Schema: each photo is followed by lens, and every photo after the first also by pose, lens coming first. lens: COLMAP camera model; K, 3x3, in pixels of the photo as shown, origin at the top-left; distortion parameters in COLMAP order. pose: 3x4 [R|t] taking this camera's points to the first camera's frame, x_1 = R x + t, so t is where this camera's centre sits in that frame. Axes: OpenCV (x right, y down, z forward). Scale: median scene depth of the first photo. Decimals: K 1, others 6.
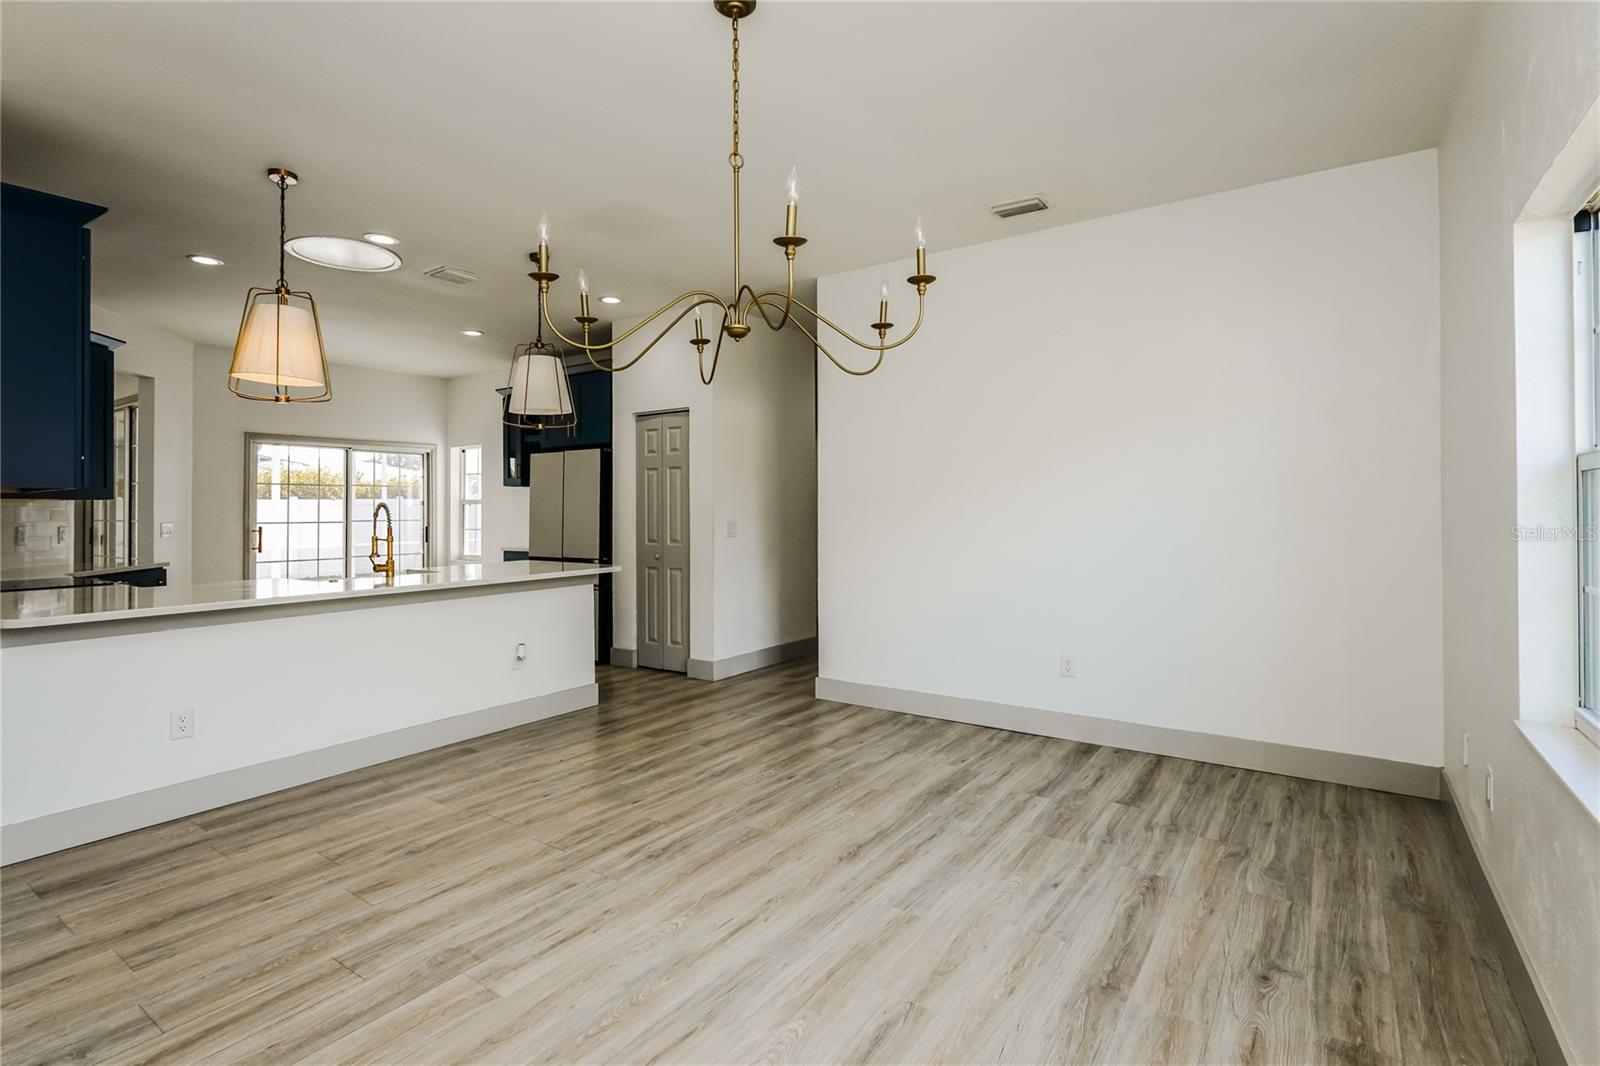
lens RADIAL K [[773.8, 0, 804.3], [0, 773.8, 519.1], [0, 0, 1]] dist [-0.005691, -0.000831]
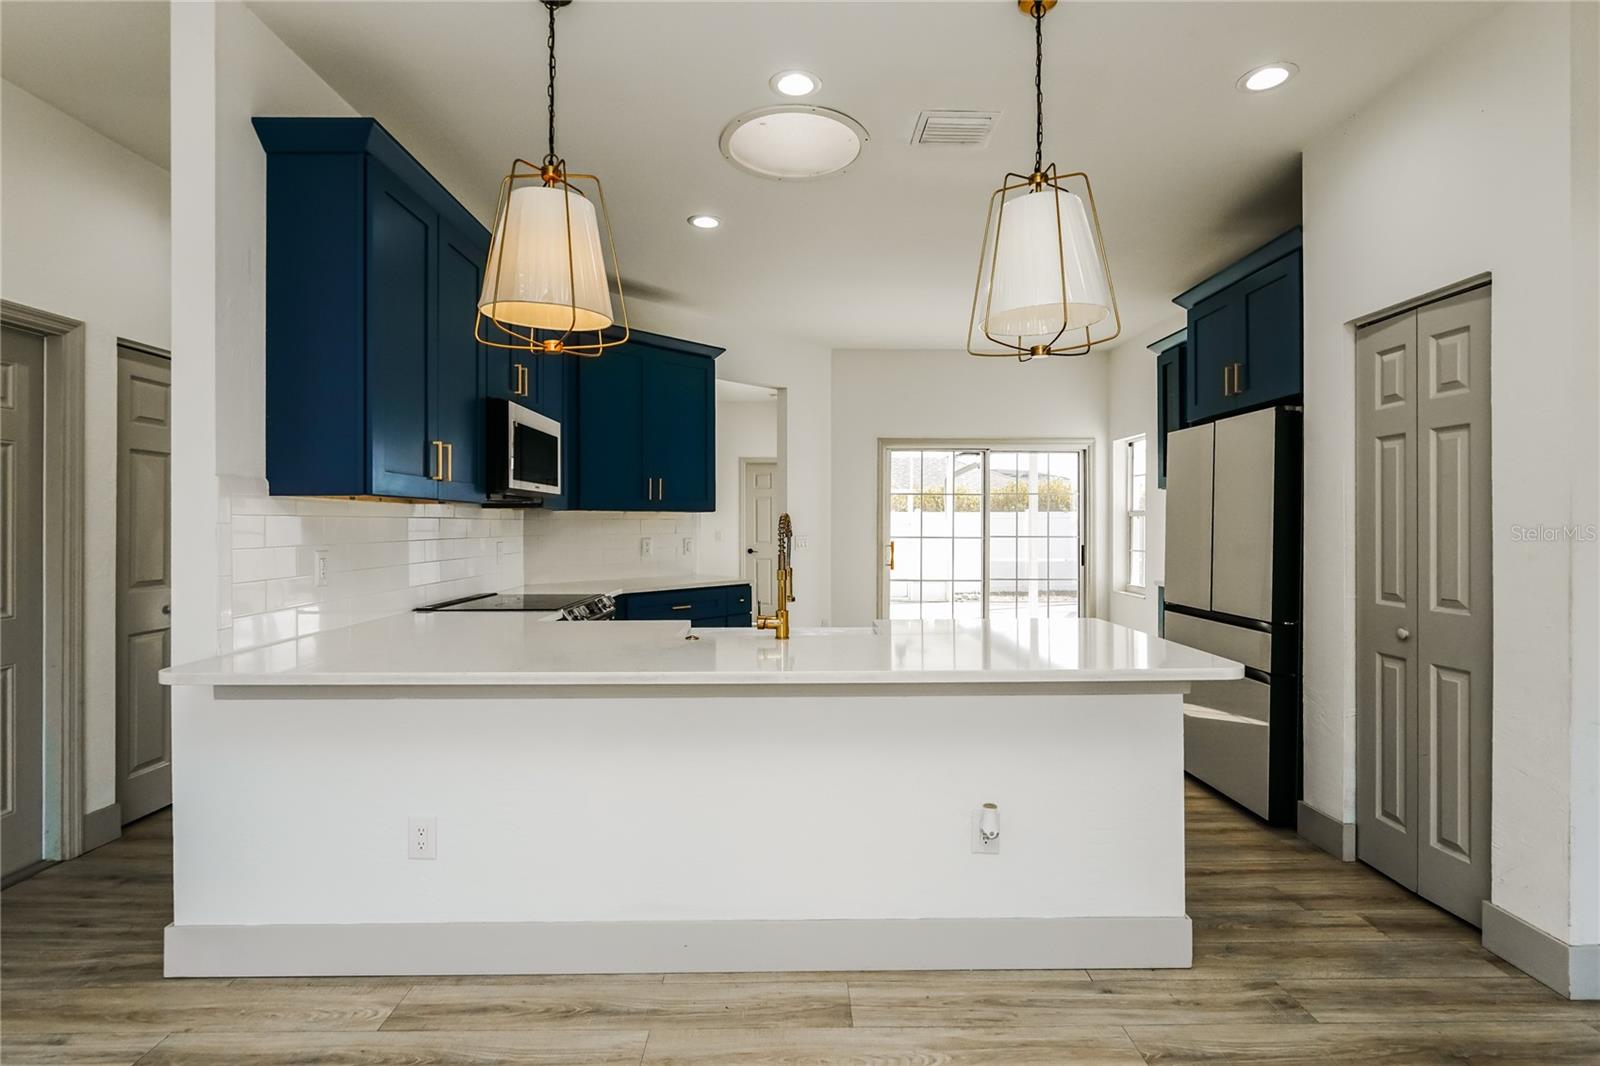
lens RADIAL K [[773.8, 0, 804.3], [0, 773.8, 519.1], [0, 0, 1]] dist [-0.005691, -0.000831]
pose [[0.580326, 0.002037, -0.814381, -0.029113], [-0.015900, 0.999835, -0.008830, -0.007634], [0.814229, 0.018073, 0.580263, 0.450870]]
